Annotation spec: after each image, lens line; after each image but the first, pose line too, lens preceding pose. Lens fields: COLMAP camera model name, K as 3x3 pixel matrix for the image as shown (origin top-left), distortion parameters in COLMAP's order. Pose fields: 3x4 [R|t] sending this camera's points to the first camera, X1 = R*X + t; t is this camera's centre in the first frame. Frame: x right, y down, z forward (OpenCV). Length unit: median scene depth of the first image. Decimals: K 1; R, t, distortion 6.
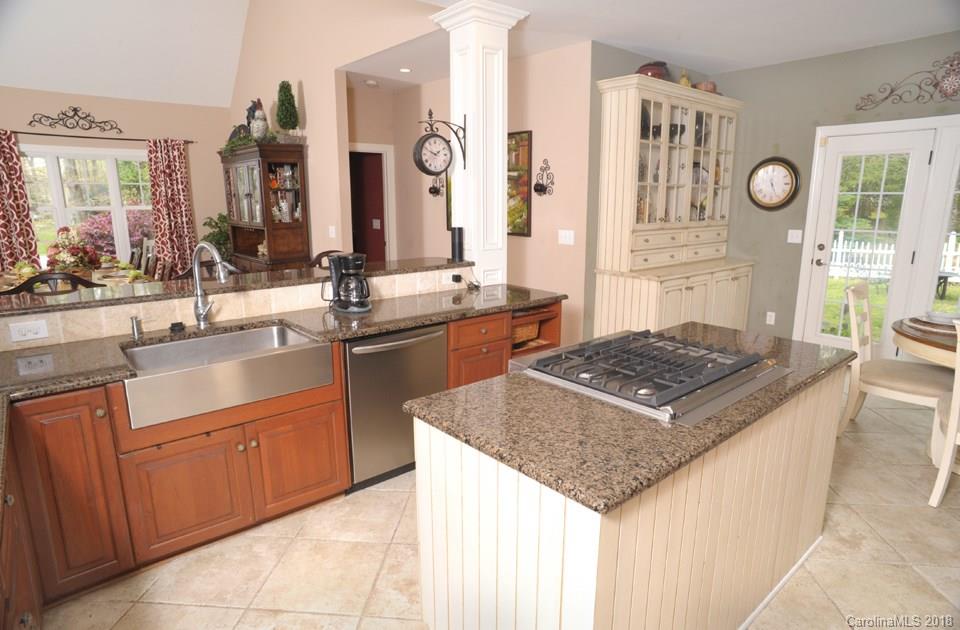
lens RADIAL K [[539.4, 0, 495.7], [0, 539.4, 323.9], [0, 0, 1]] dist [-0.074728, 0.043217]
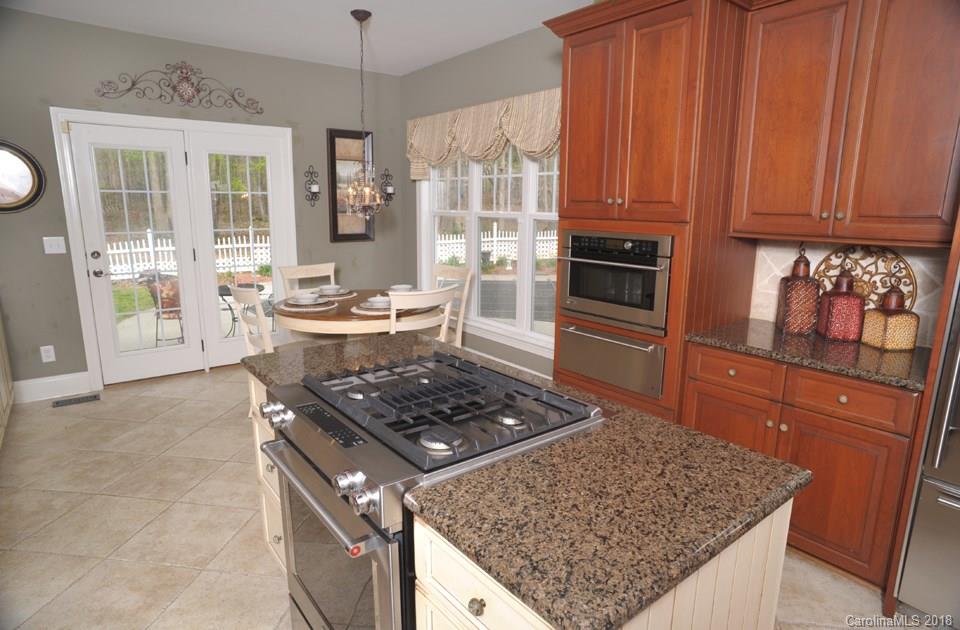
lens RADIAL K [[539.4, 0, 482.2], [0, 539.4, 316.2], [0, 0, 1]] dist [-0.074728, 0.043217]
pose [[0.058173, -0.200657, 0.977933, -0.204385], [0.219483, 0.958194, 0.183551, -0.076841], [-0.973880, 0.203962, 0.099782, 0.368101]]
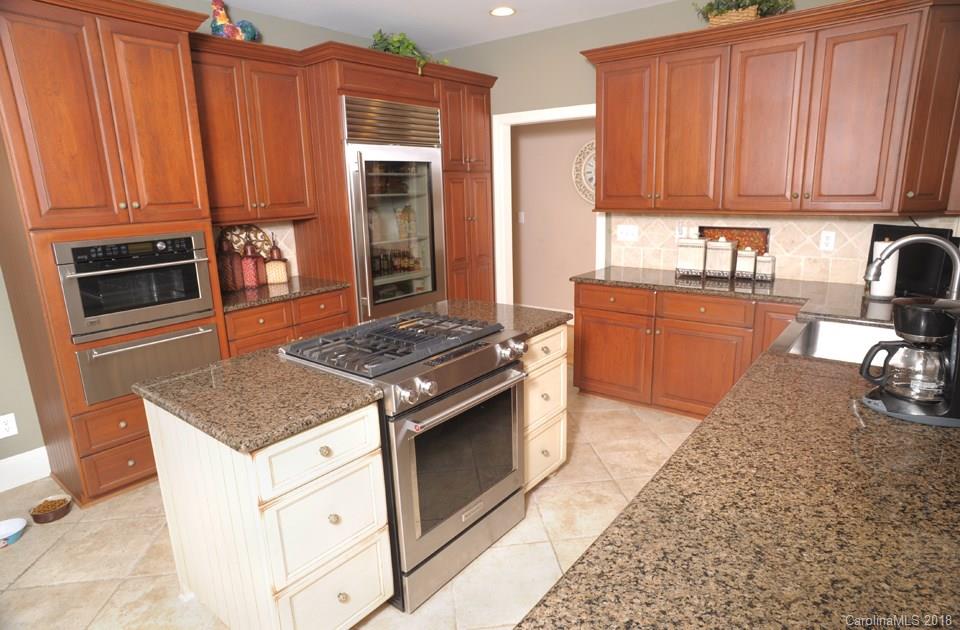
lens RADIAL K [[539.4, 0, 486.0], [0, 539.4, 315.6], [0, 0, 1]] dist [-0.074728, 0.043217]
pose [[-0.985295, 0.067579, -0.156931, 0.123659], [-0.010895, 0.891740, 0.452417, -0.215575], [0.170516, 0.447474, -0.877890, 0.888455]]
